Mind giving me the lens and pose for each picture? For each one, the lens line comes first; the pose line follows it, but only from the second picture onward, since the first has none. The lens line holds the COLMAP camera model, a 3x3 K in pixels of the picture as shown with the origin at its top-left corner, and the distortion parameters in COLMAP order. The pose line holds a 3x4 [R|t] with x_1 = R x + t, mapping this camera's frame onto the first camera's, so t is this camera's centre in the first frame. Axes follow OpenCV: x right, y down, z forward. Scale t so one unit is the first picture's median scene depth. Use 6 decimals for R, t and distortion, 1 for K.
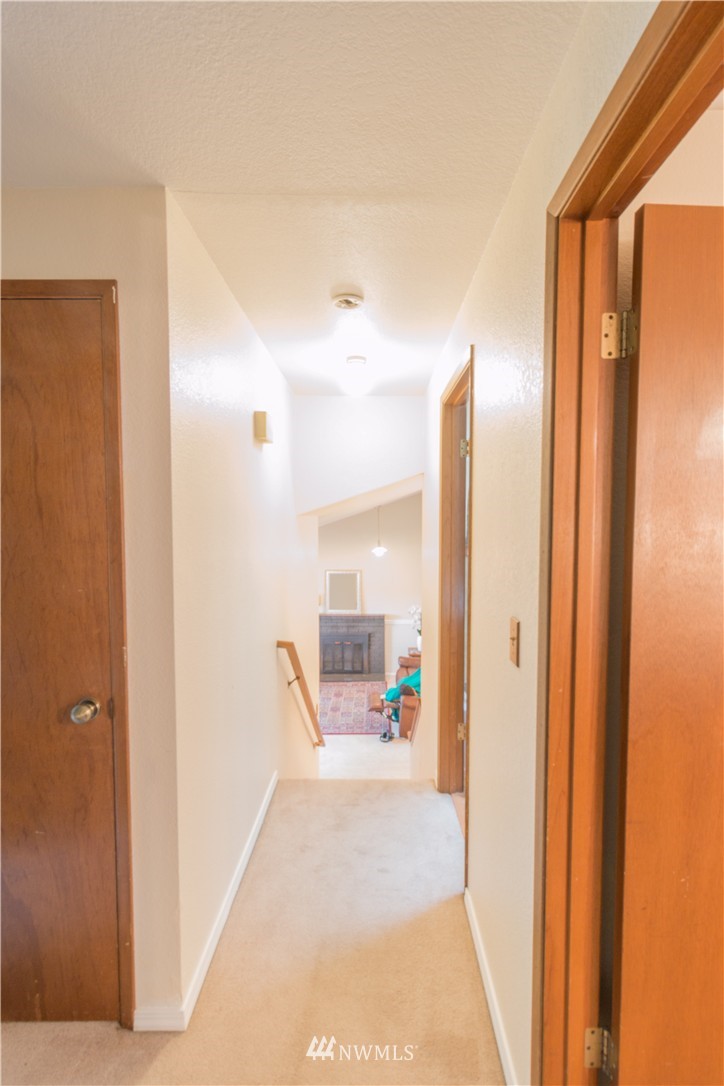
lens RADIAL K [[510.1, 0, 365.3], [0, 510.1, 547.6], [0, 0, 1]] dist [-0.000070, 0.000967]
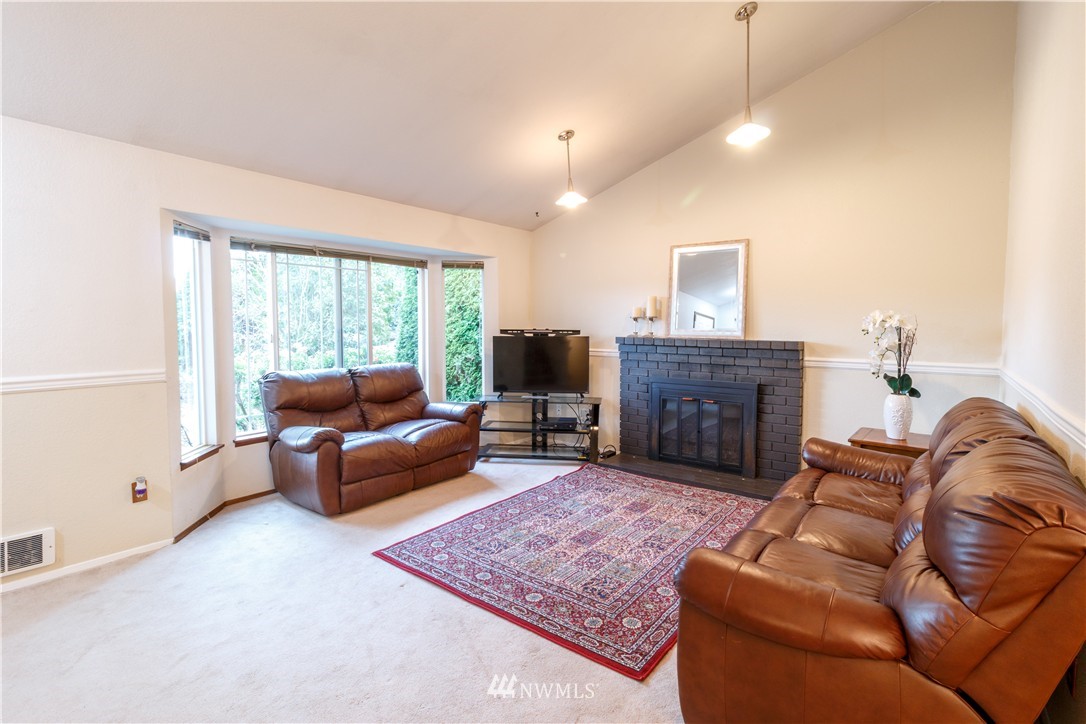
lens RADIAL K [[510.1, 0, 550.8], [0, 510.1, 351.9], [0, 0, 1]] dist [-0.000070, 0.000967]
pose [[0.800621, 0.034764, -0.598162, 0.121803], [-0.031404, 0.999378, 0.016049, 0.139980], [0.598347, 0.005935, 0.801215, 0.555548]]
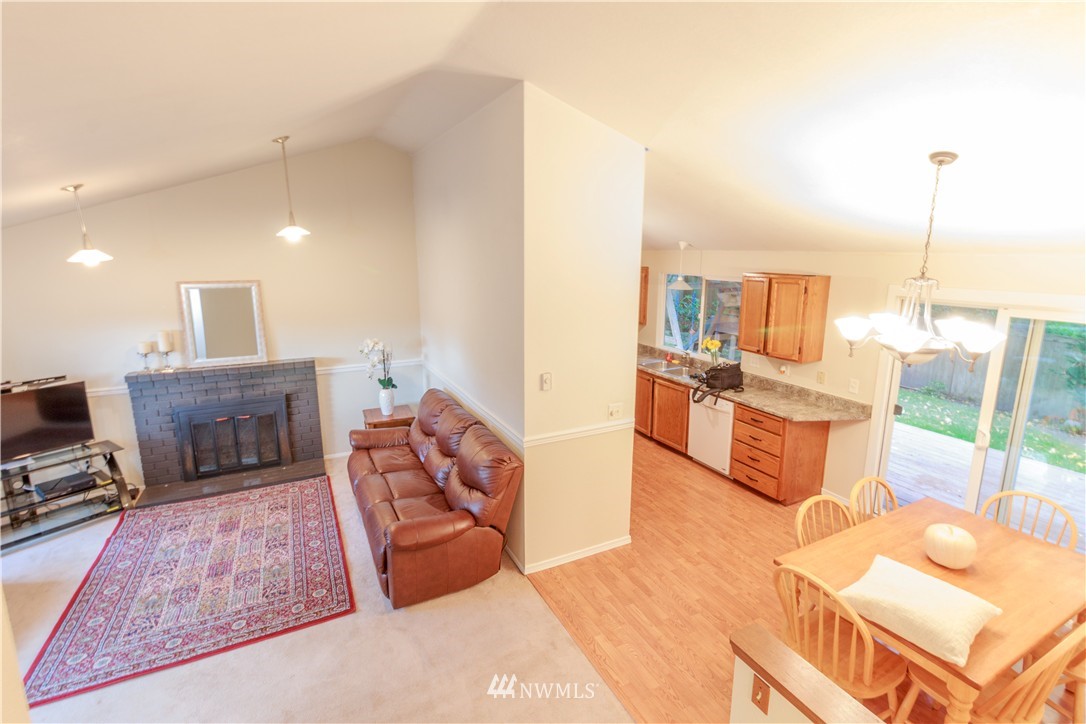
lens RADIAL K [[510.1, 0, 548.4], [0, 510.1, 346.5], [0, 0, 1]] dist [-0.000070, 0.000967]
pose [[0.884202, -0.084533, 0.459393, 0.008606], [0.018483, 0.989050, 0.146422, 0.040494], [-0.466740, -0.120975, 0.876082, 0.388581]]
